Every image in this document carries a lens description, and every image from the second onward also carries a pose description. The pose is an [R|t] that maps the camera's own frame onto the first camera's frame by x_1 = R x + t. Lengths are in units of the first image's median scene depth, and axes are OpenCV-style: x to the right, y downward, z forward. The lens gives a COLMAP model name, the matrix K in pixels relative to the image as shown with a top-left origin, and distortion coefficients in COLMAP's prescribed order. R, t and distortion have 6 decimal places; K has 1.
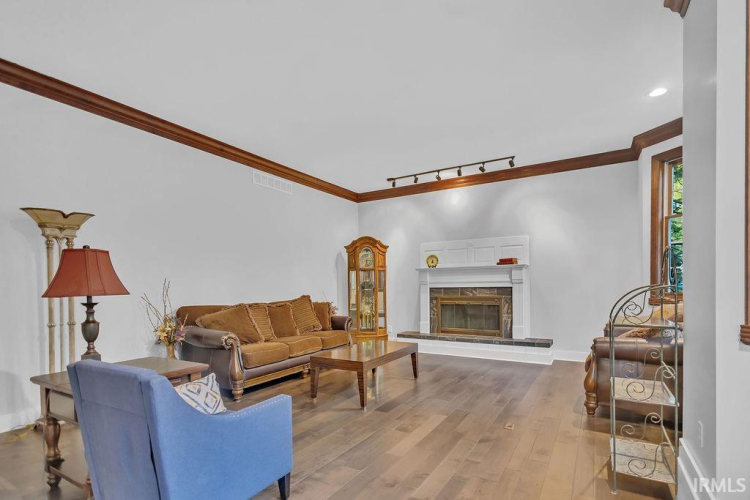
lens RADIAL K [[369.0, 0, 375.0], [0, 369.0, 250.0], [0, 0, 1]] dist [-0.000056, -0.000014]
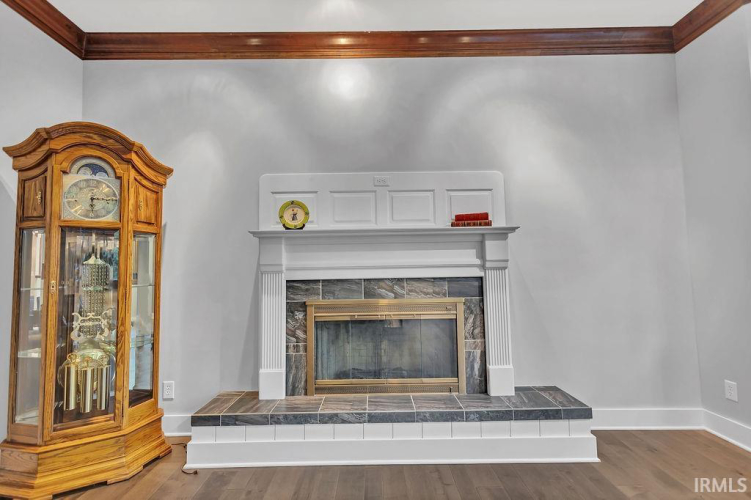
lens RADIAL K [[364.0, 0, 375.5], [0, 364.0, 250.0], [0, 0, 1]] dist [0.001710, 0.000289]
pose [[0.856089, 0.025724, 0.516188, 0.026590], [-0.045276, 0.998654, 0.025322, 0.054923], [-0.514841, -0.045049, 0.856101, 0.611784]]
